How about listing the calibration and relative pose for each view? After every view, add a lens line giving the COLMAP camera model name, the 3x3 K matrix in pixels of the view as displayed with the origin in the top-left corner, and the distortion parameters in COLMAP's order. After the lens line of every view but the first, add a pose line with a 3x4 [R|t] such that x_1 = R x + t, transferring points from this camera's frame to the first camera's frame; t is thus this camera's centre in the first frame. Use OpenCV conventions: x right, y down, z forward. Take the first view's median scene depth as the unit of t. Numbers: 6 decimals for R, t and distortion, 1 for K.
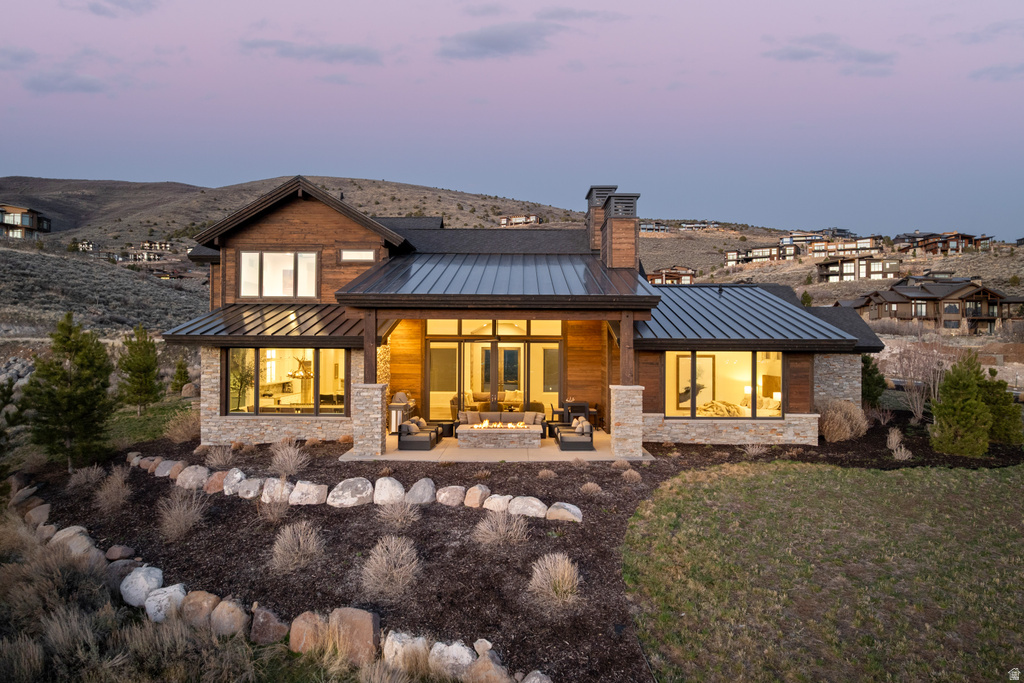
lens RADIAL K [[732.9, 0, 511.3], [0, 732.9, 317.4], [0, 0, 1]] dist [-0.047694, 0.001167]
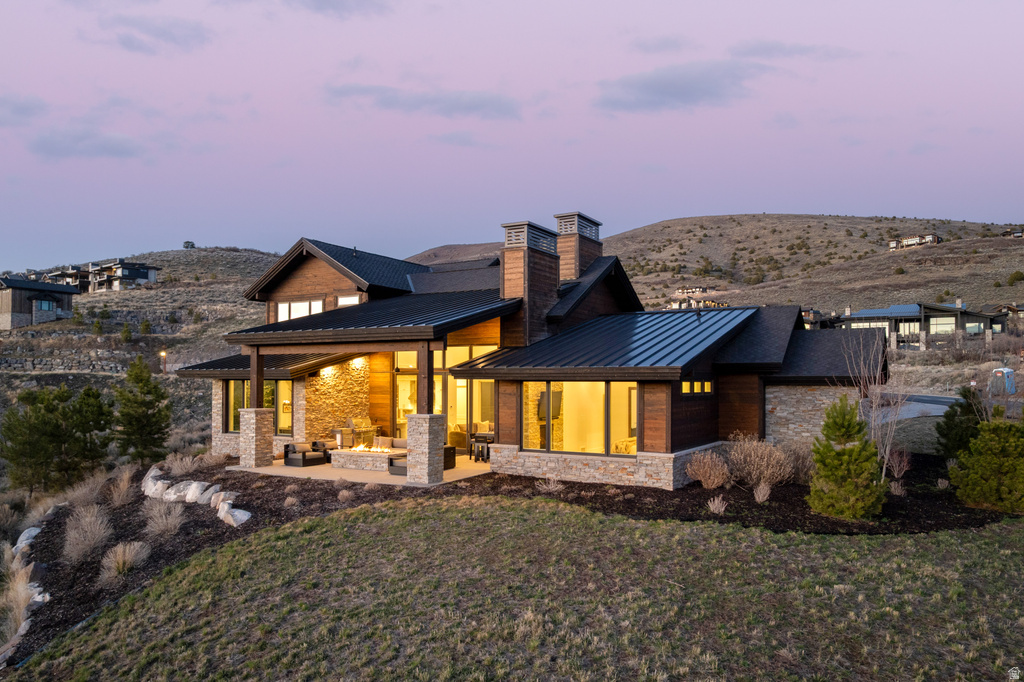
lens RADIAL K [[732.9, 0, 511.3], [0, 732.9, 316.9], [0, 0, 1]] dist [-0.047694, 0.001167]
pose [[0.863287, -0.047968, -0.502429, 0.597442], [0.020570, 0.997990, -0.059938, 0.016174], [0.504294, 0.041409, 0.862539, 0.126619]]
